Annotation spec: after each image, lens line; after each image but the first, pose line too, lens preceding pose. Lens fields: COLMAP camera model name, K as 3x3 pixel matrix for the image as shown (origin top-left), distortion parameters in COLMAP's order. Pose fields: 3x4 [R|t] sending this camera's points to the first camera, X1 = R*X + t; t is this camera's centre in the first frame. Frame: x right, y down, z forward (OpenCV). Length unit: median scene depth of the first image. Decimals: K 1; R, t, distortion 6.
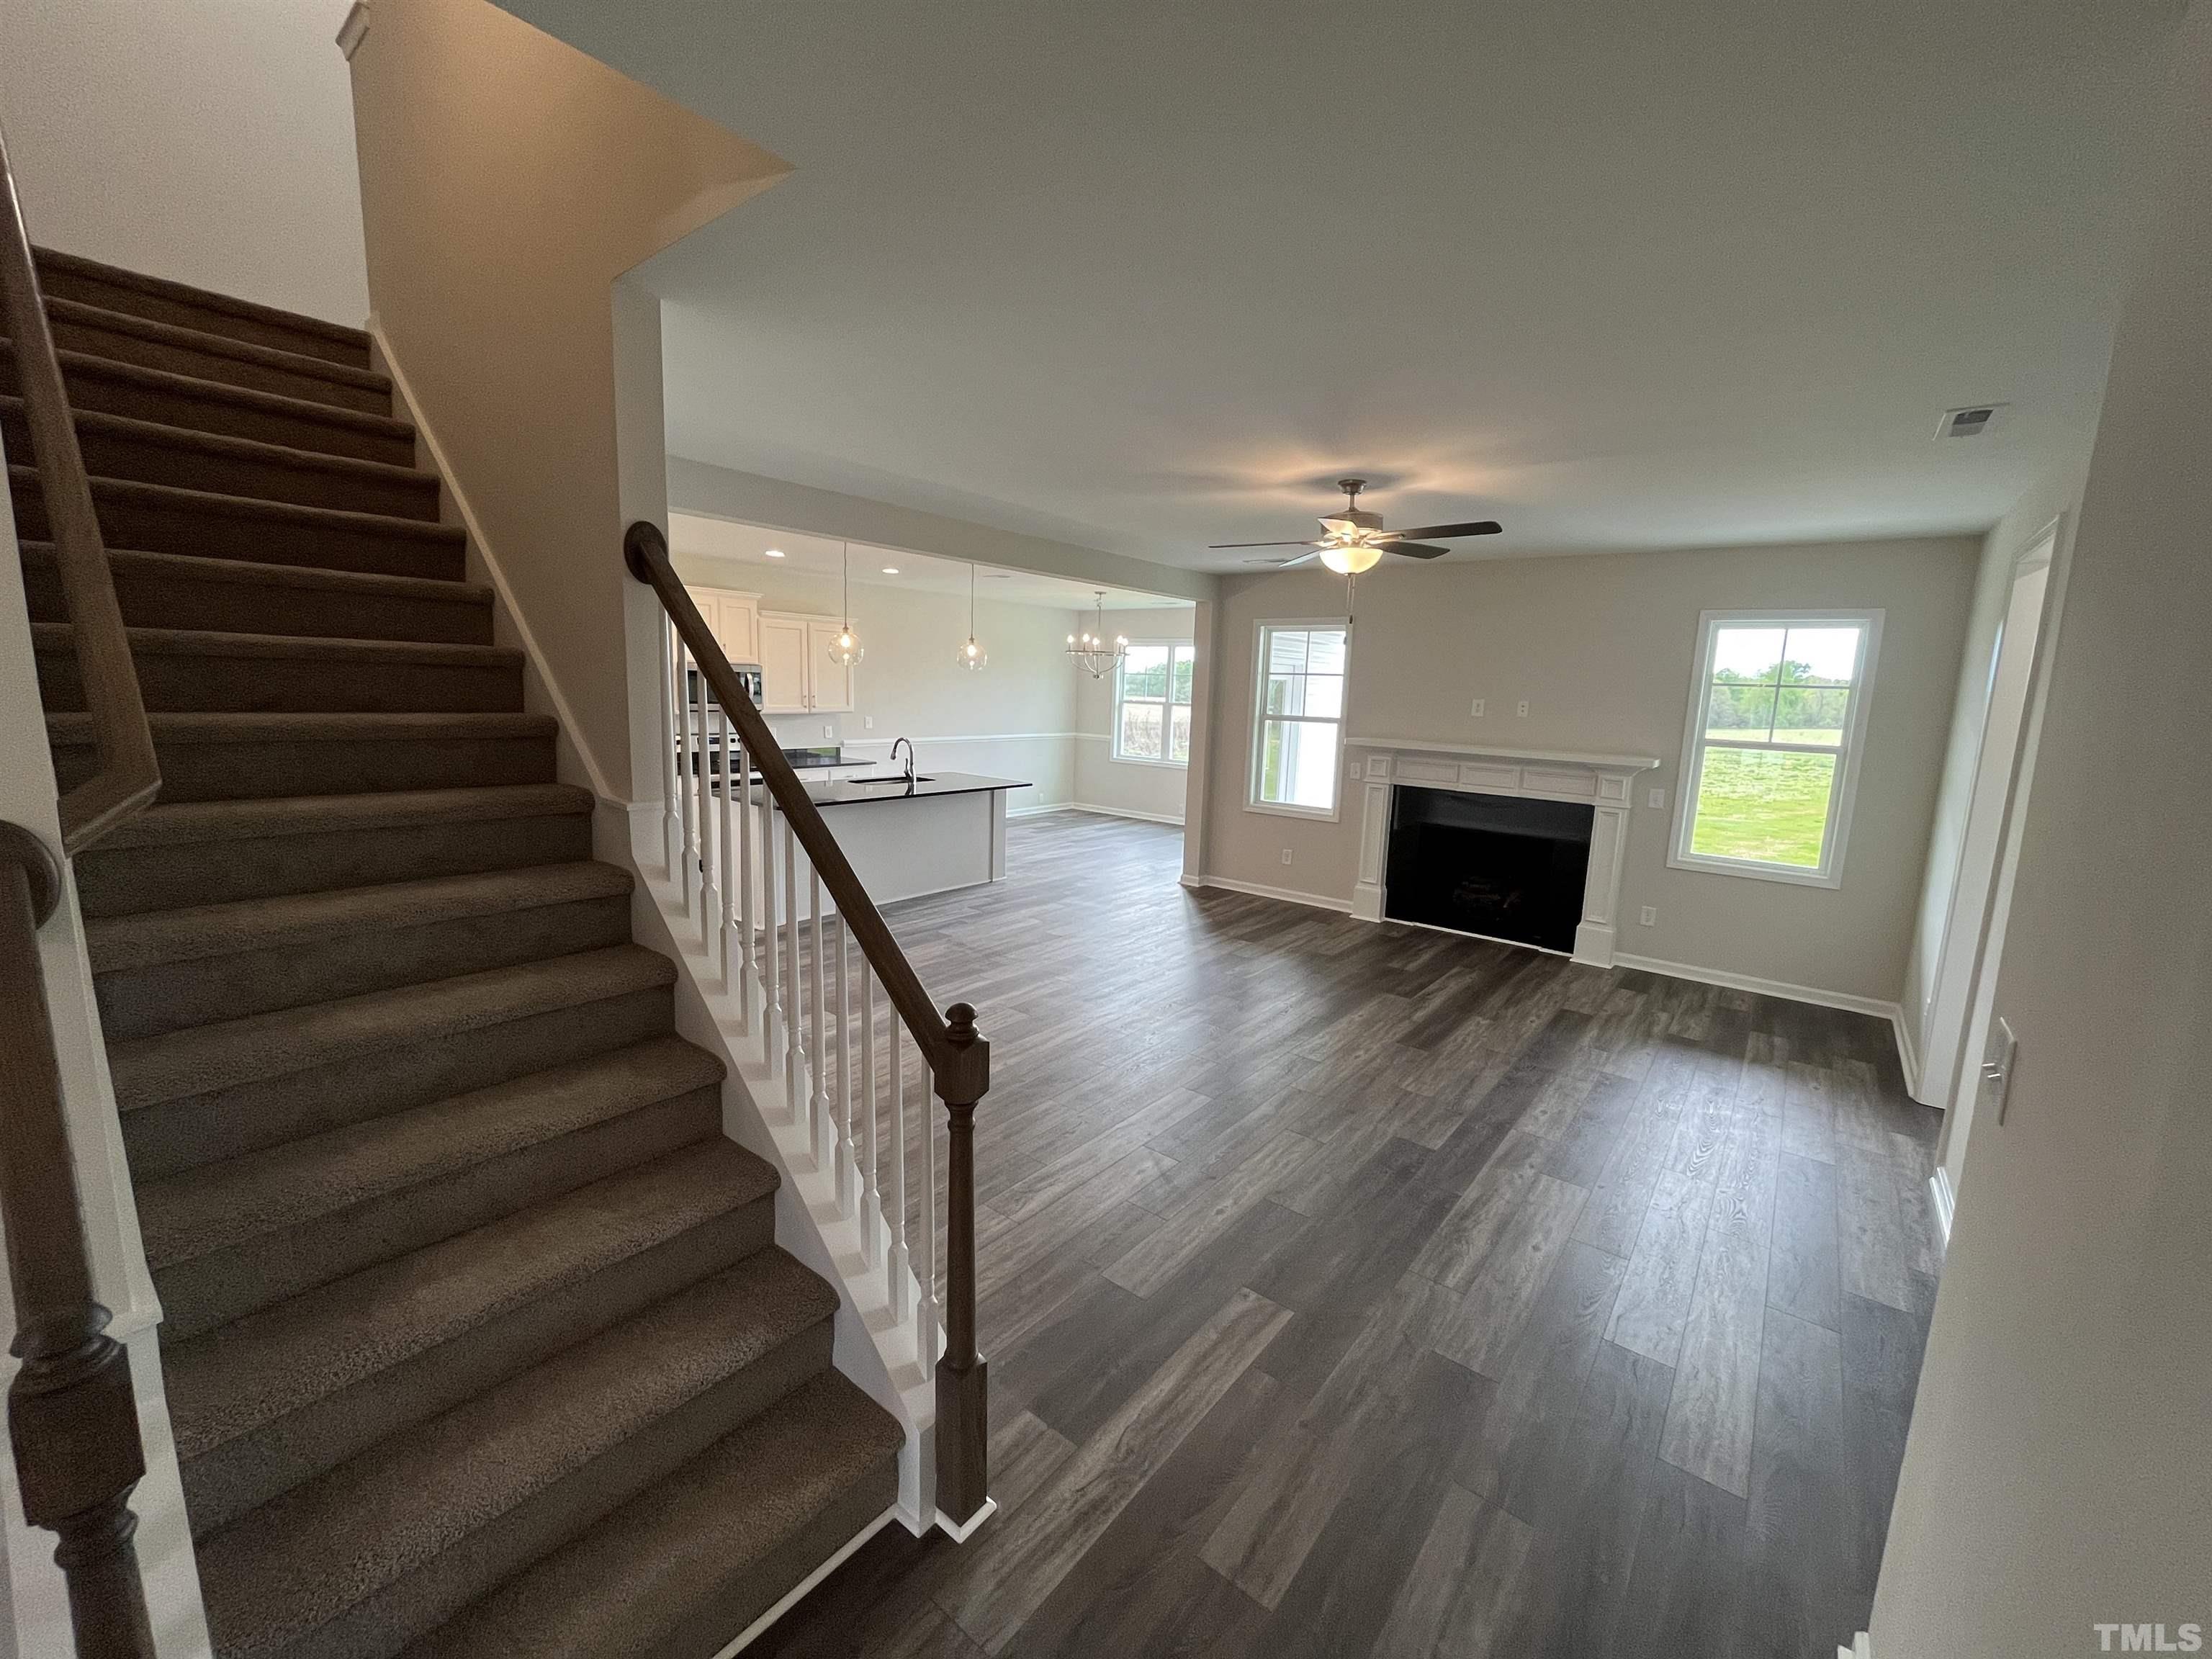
lens RADIAL K [[890.0, 0, 1107.3], [0, 890.0, 822.0], [0, 0, 1]] dist [-0.001415, 0.000036]
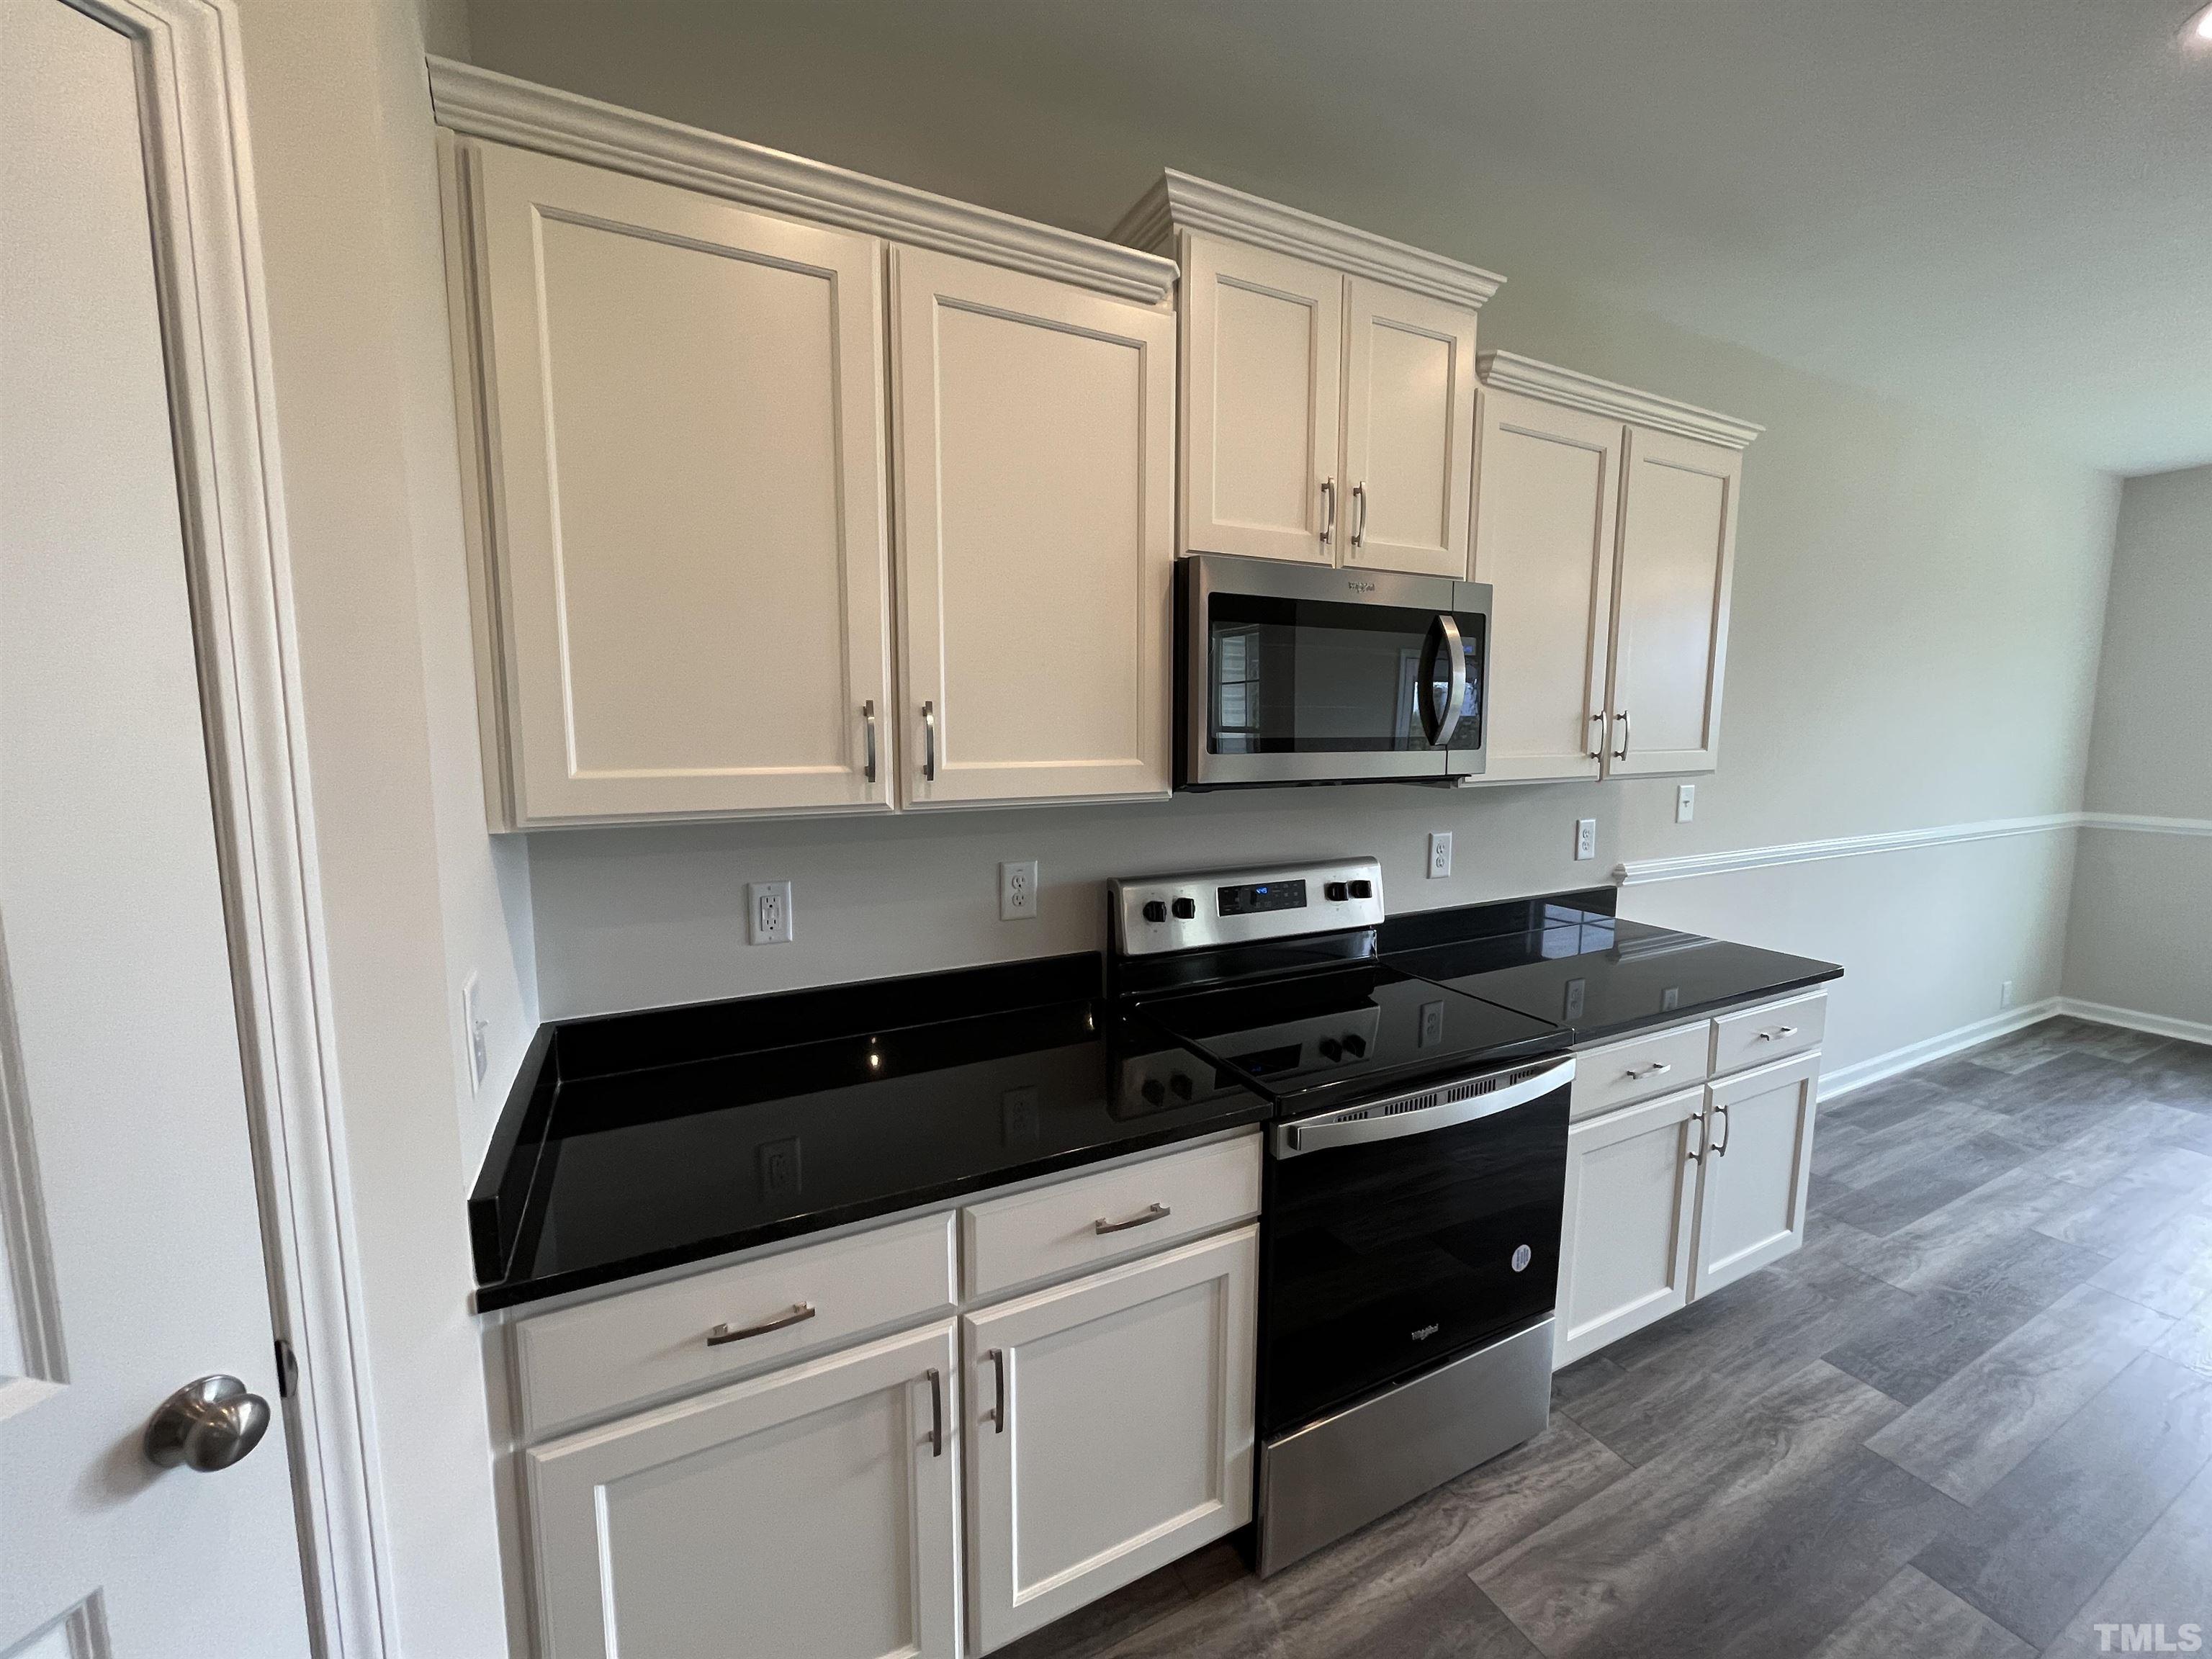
lens RADIAL K [[888.3, 0, 1116.4], [0, 888.3, 821.3], [0, 0, 1]] dist [-0.001481, -0.000219]
pose [[0.911413, 0.018579, -0.411073, -0.510516], [-0.038357, 0.998467, -0.039916, -0.135072], [0.409701, 0.052147, 0.910728, 1.006340]]
